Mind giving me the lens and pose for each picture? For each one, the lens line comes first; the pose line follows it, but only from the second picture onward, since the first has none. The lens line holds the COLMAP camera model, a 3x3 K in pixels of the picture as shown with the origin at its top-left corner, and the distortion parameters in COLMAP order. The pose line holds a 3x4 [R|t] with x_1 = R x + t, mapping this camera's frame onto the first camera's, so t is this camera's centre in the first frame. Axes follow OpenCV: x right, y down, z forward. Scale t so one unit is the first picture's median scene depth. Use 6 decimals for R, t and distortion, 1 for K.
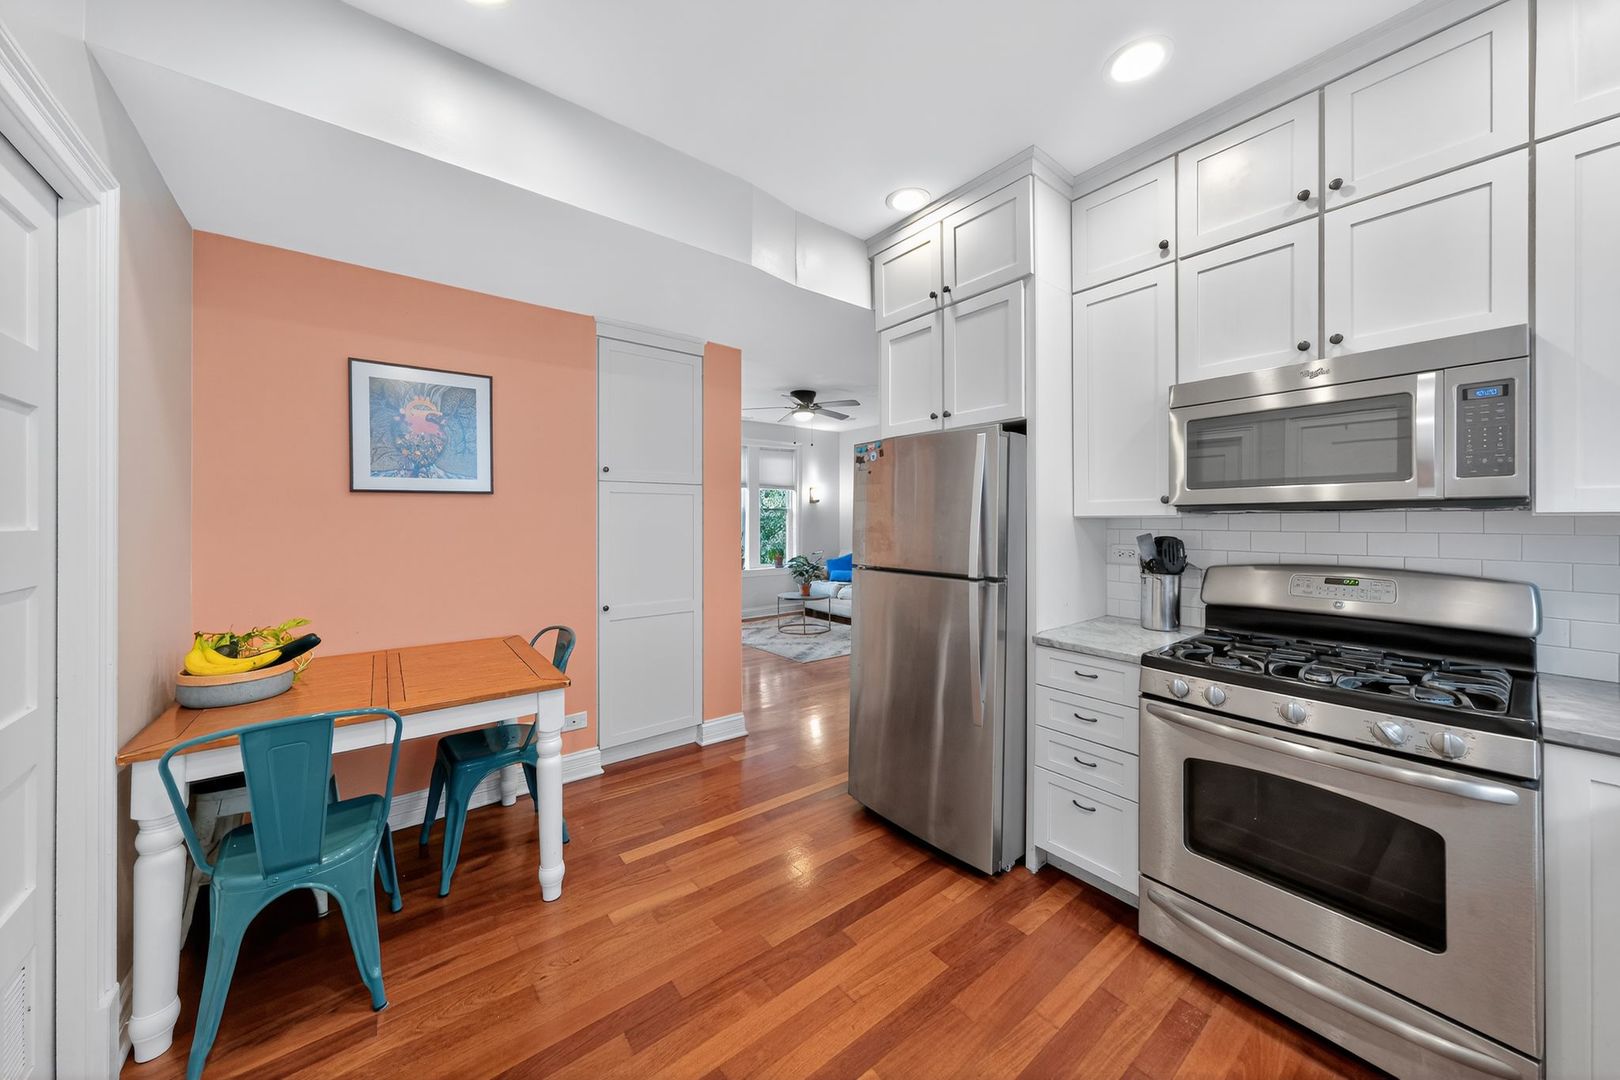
lens RADIAL K [[560.1, 0, 807.5], [0, 560.1, 520.6], [0, 0, 1]] dist [-0.002217, 0.001274]
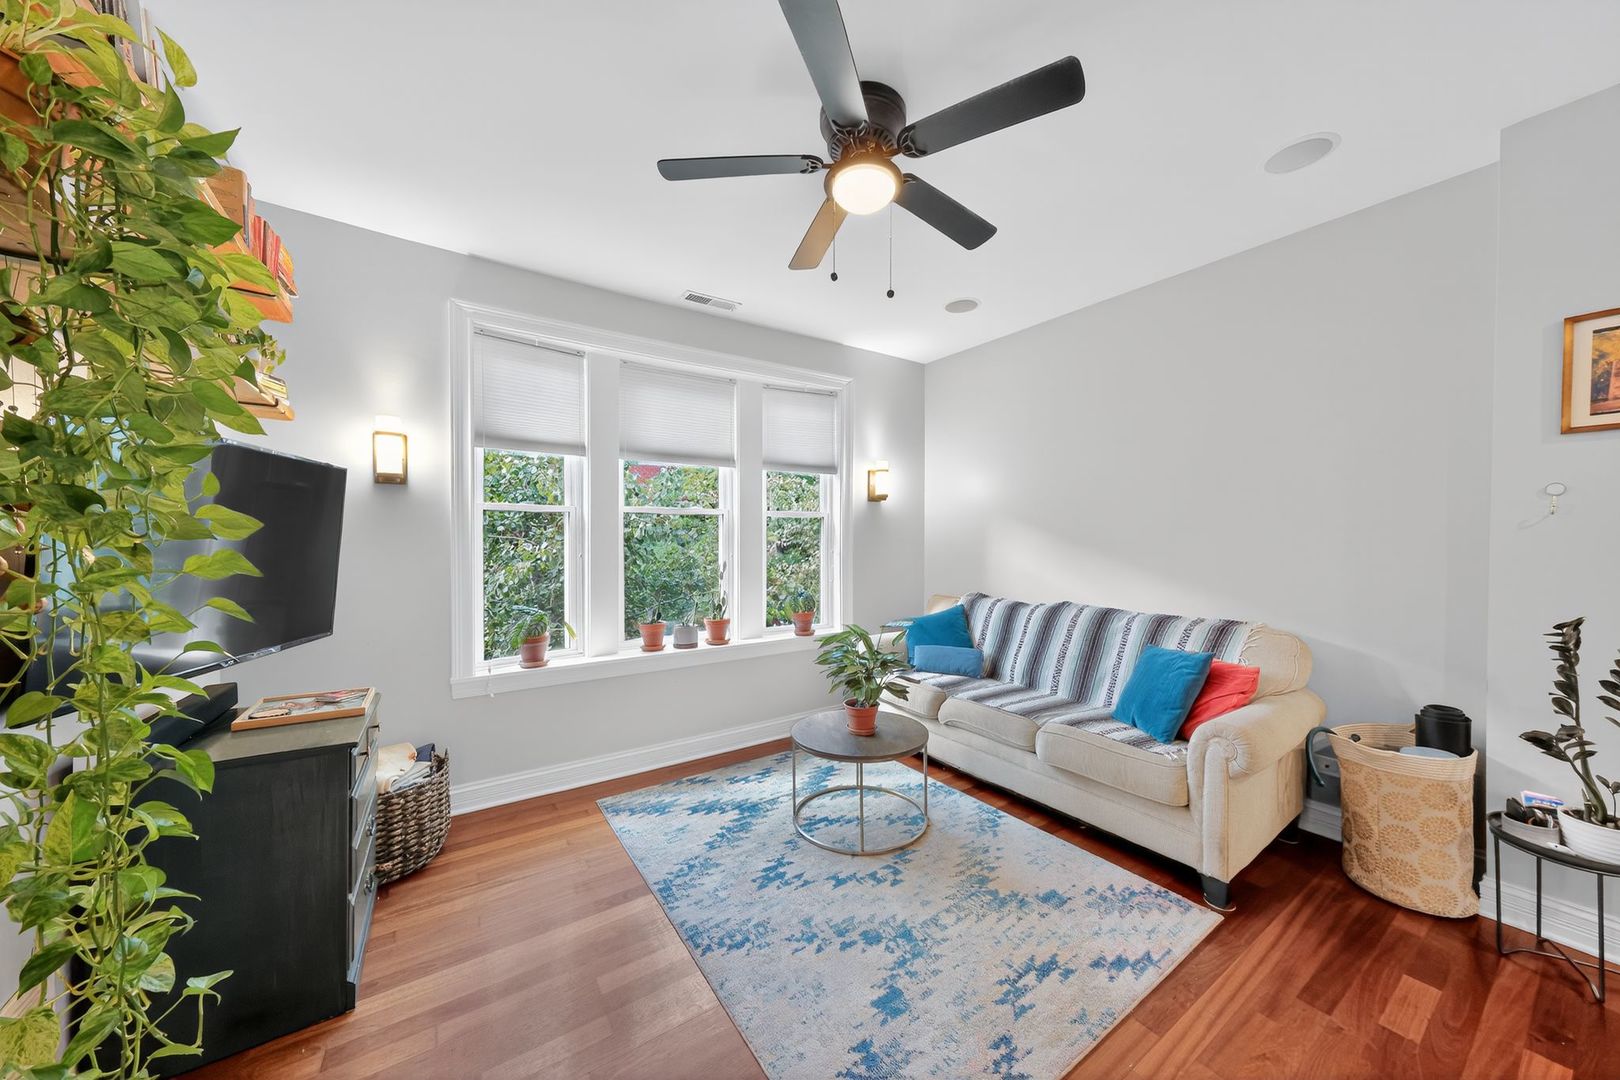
lens RADIAL K [[560.1, 0, 811.9], [0, 560.1, 543.5], [0, 0, 1]] dist [-0.002217, 0.001274]
pose [[0.997888, -0.001707, -0.064941, -0.012827], [0.001605, 0.999997, -0.001616, 0.004909], [0.064943, 0.001509, 0.997888, 0.524528]]
